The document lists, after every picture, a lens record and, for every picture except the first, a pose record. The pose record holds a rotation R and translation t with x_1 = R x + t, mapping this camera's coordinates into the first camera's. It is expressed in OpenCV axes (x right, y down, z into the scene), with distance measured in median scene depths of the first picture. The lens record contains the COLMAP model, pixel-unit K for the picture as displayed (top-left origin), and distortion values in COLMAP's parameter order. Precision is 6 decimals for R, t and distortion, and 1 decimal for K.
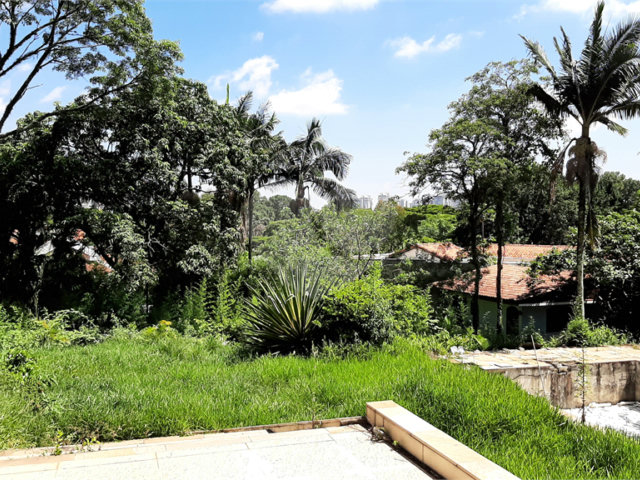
lens RADIAL K [[664.0, 0, 320.4], [0, 664.0, 247.3], [0, 0, 1]] dist [0.137296, -0.304607]
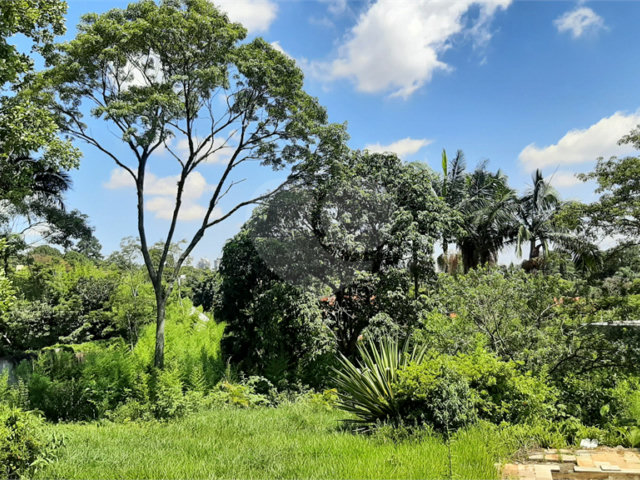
lens RADIAL K [[664.0, 0, 320.4], [0, 664.0, 247.3], [0, 0, 1]] dist [0.137296, -0.304607]
pose [[0.836003, -0.070390, -0.544192, 0.329794], [0.020903, 0.995103, -0.096603, -0.007869], [0.548327, 0.069385, 0.833380, 0.113617]]
